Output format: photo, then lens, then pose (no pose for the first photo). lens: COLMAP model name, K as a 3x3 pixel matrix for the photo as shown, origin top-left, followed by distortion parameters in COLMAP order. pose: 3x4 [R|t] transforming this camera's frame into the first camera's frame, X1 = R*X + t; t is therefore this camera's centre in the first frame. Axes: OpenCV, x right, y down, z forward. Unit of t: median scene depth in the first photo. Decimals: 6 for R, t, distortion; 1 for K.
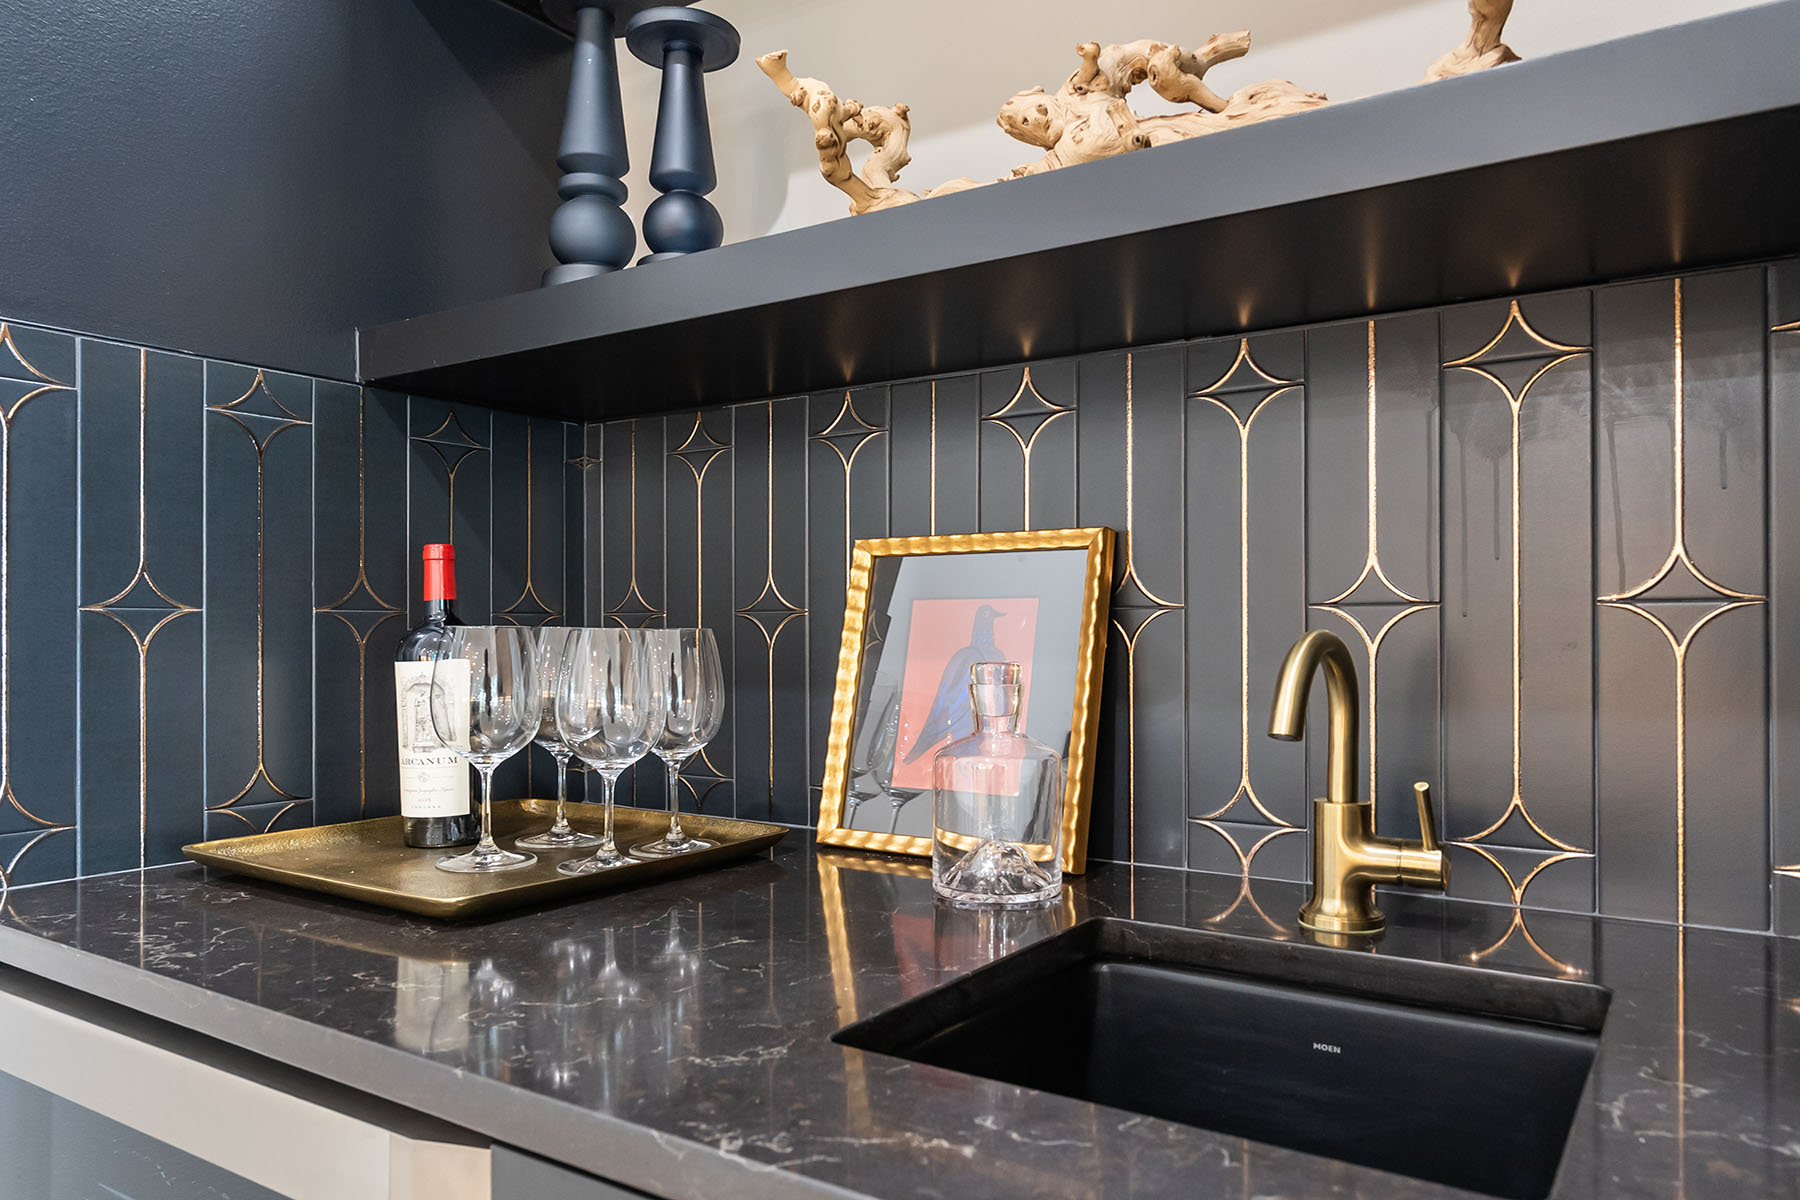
lens RADIAL K [[1238.7, 0, 903.7], [0, 1238.7, 627.3], [0, 0, 1]] dist [0.007573, 0.002008]
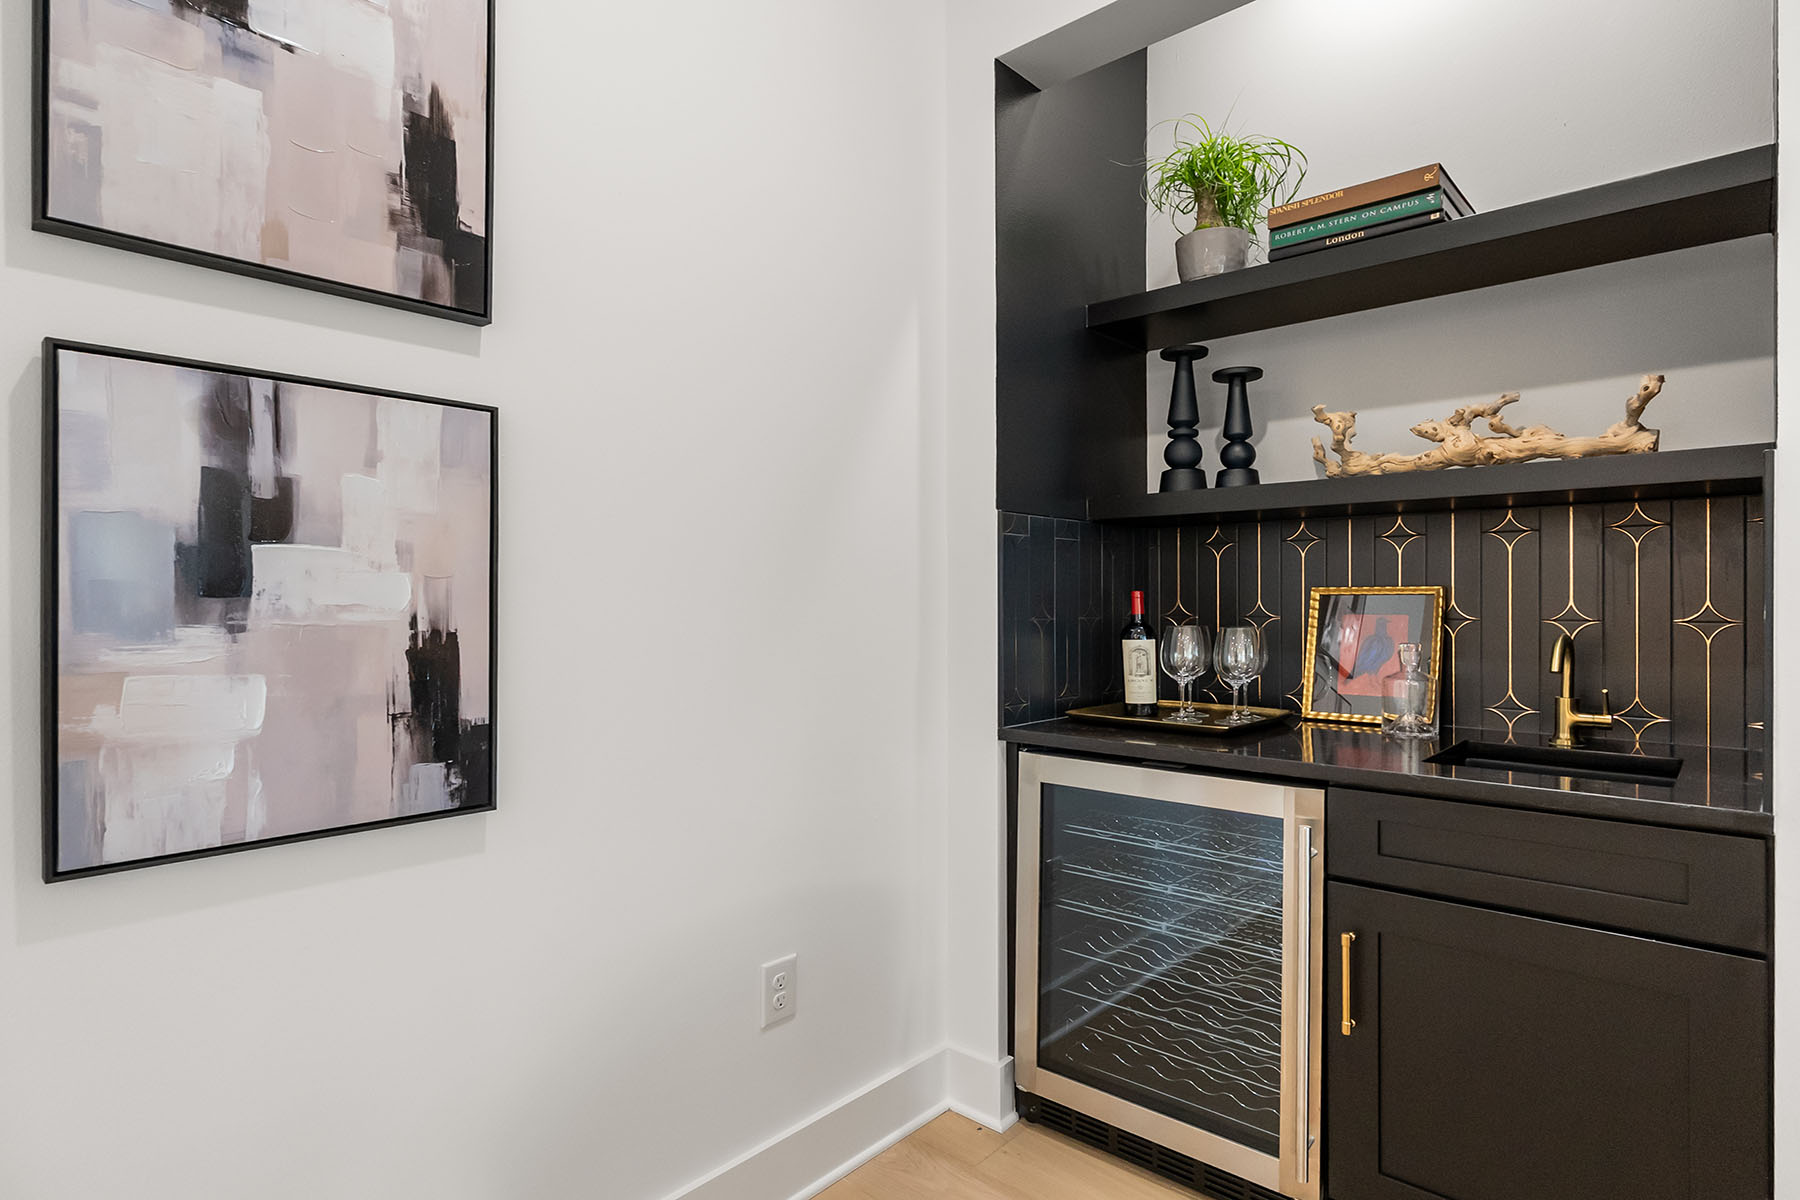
lens RADIAL K [[945.3, 0, 900.0], [0, 945.3, 600.0], [0, 0, 1]] dist [-0.000201, -0.000828]
pose [[0.990319, -0.000185, -0.138808, -0.651823], [0.000743, 0.999992, 0.003966, -0.064584], [0.138806, -0.004030, 0.990311, -1.000572]]
